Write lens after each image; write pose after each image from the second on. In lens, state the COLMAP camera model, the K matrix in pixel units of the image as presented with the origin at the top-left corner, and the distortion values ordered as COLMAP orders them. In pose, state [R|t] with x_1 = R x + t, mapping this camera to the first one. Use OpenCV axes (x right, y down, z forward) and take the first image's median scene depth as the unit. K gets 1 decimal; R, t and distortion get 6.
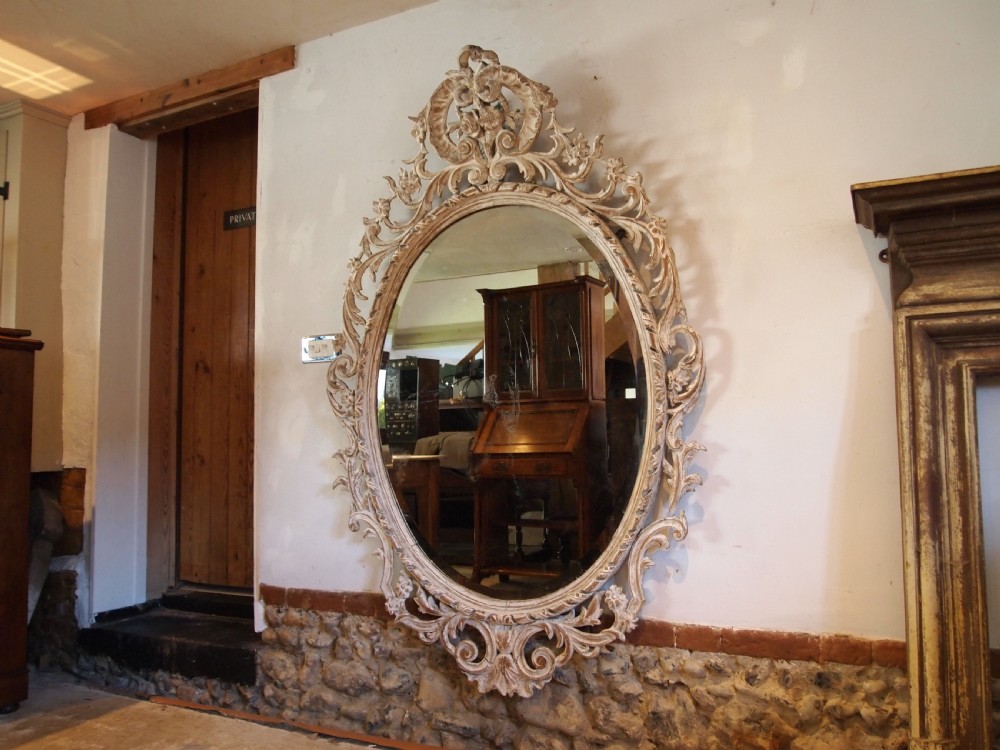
lens RADIAL K [[787.1, 0, 497.3], [0, 787.1, 375.5], [0, 0, 1]] dist [-0.044187, 0.001125]
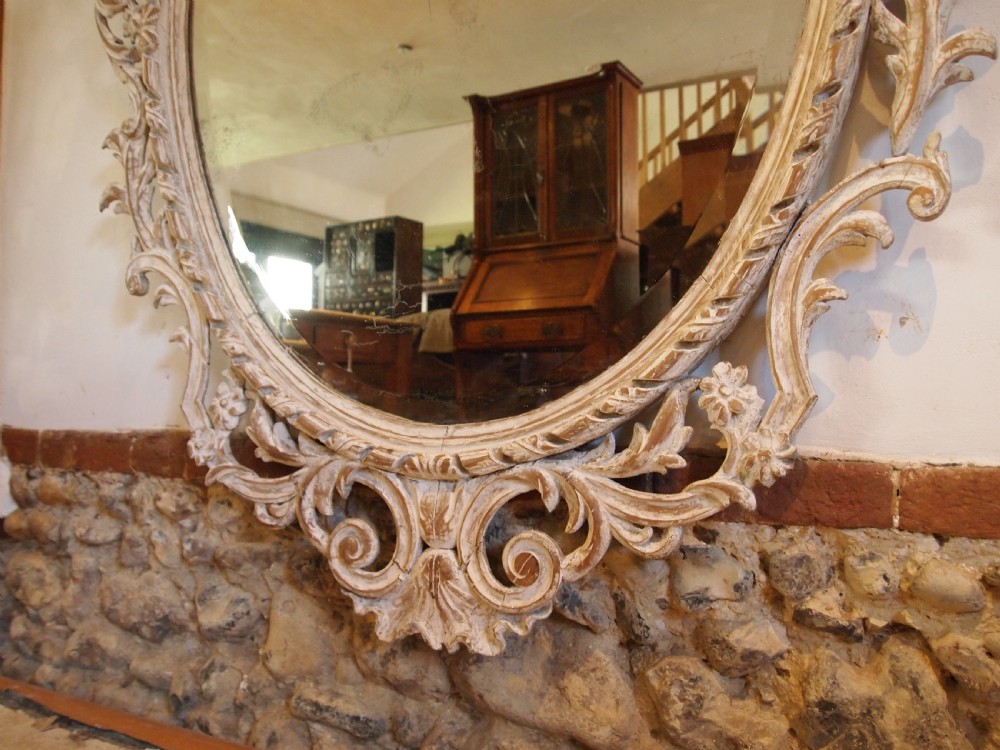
lens RADIAL K [[787.1, 0, 497.6], [0, 787.1, 376.5], [0, 0, 1]] dist [-0.044187, 0.001125]
pose [[0.999748, 0.013300, -0.018066, 0.045564], [-0.012113, 0.997858, 0.064283, 0.234667], [0.018882, -0.064048, 0.997768, 0.586772]]
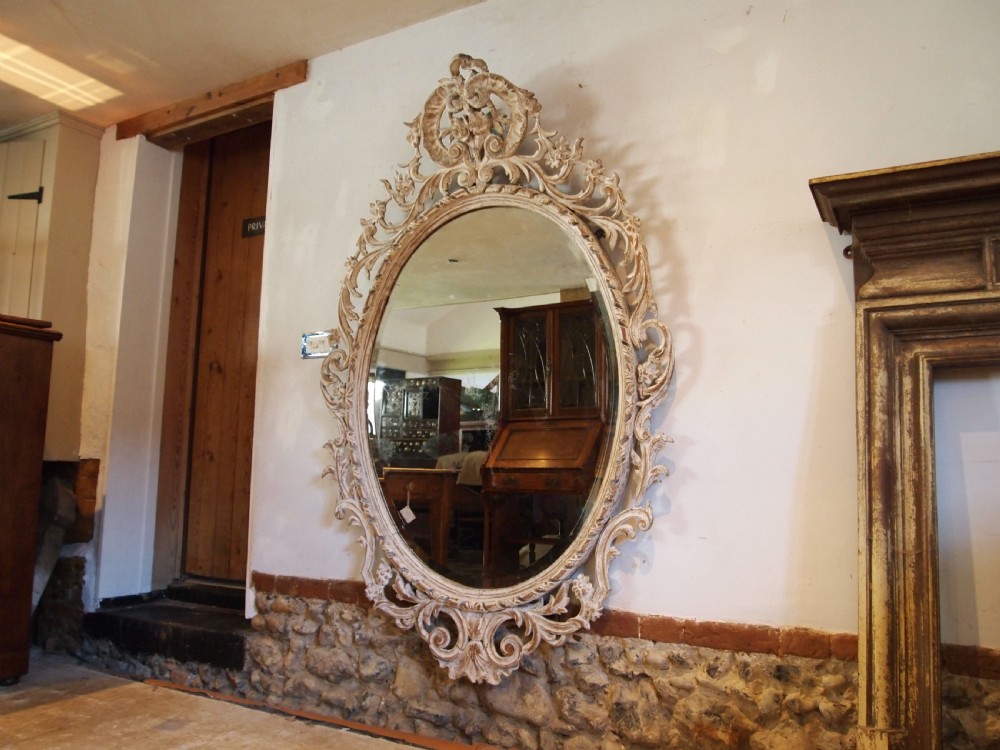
lens RADIAL K [[787.1, 0, 500.3], [0, 787.1, 376.8], [0, 0, 1]] dist [-0.044187, 0.001125]
pose [[0.998210, 0.026326, -0.053708, 0.085824], [-0.028752, 0.998577, -0.044905, 0.056989], [0.052449, 0.046369, 0.997546, -0.027695]]
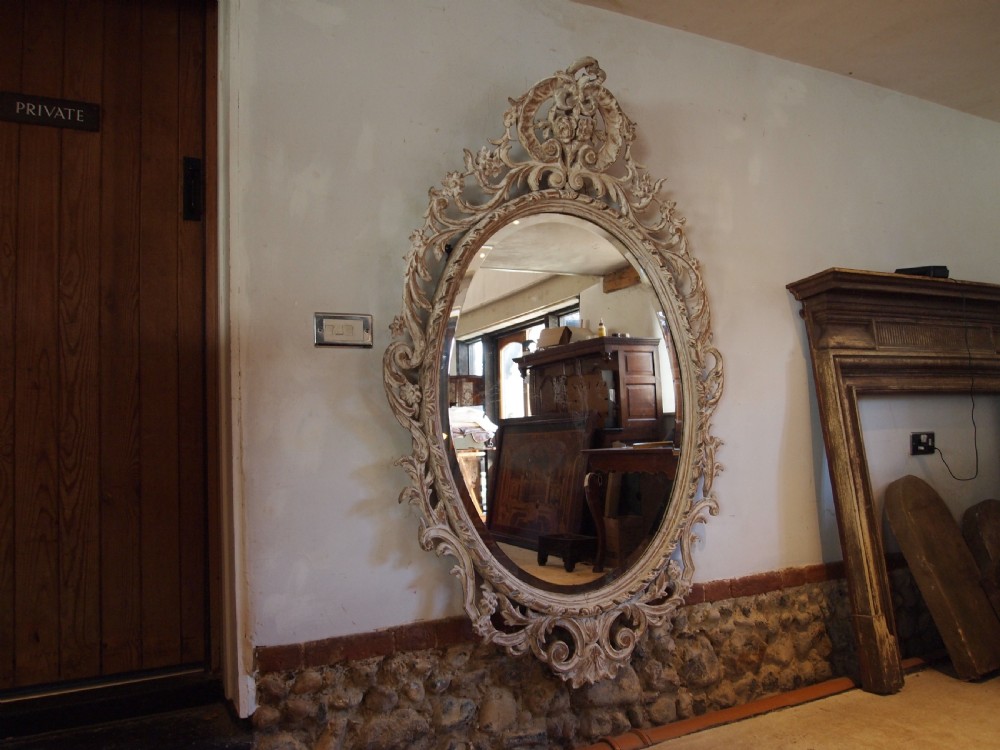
lens RADIAL K [[787.1, 0, 500.6], [0, 787.1, 375.8], [0, 0, 1]] dist [-0.044187, 0.001125]
pose [[0.597899, 0.054304, 0.799730, -0.902145], [-0.038917, 0.998493, -0.038705, 0.042812], [-0.800626, -0.007982, 0.599111, 0.467386]]
